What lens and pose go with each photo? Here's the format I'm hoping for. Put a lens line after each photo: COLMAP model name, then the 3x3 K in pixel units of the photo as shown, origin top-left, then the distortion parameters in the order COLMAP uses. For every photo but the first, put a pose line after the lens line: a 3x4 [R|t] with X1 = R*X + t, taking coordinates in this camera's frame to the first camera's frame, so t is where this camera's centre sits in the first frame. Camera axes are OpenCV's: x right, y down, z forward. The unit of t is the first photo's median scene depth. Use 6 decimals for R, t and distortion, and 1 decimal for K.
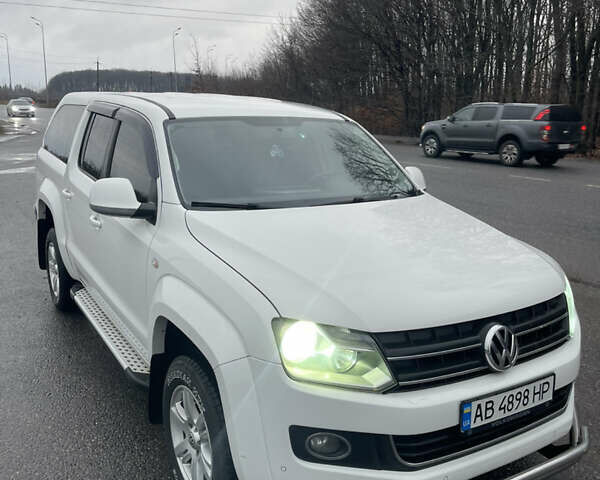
lens RADIAL K [[610.5, 0, 300.0], [0, 610.5, 240.0], [0, 0, 1]] dist [0.009275, -0.000838]
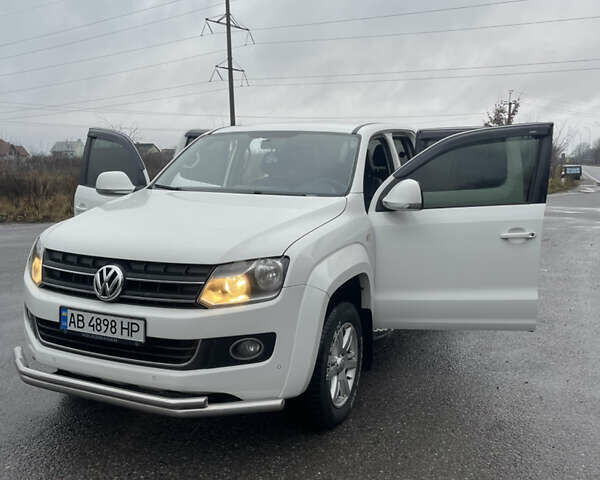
lens RADIAL K [[610.5, 0, 300.0], [0, 610.5, 240.0], [0, 0, 1]] dist [0.009275, -0.000838]
pose [[0.565599, 0.094240, -0.819278, 1.603640], [-0.180122, 0.983580, -0.011210, 0.030153], [0.804770, 0.153910, 0.573287, 0.574317]]
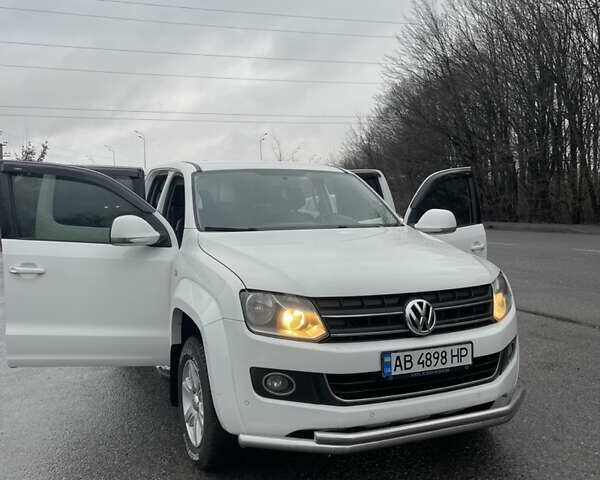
lens RADIAL K [[610.5, 0, 300.0], [0, 610.5, 240.0], [0, 0, 1]] dist [0.009275, -0.000838]
pose [[0.989930, -0.025275, -0.139286, 0.261297], [0.003267, 0.987748, -0.156021, 0.216521], [0.141522, 0.153995, 0.977884, -0.311627]]
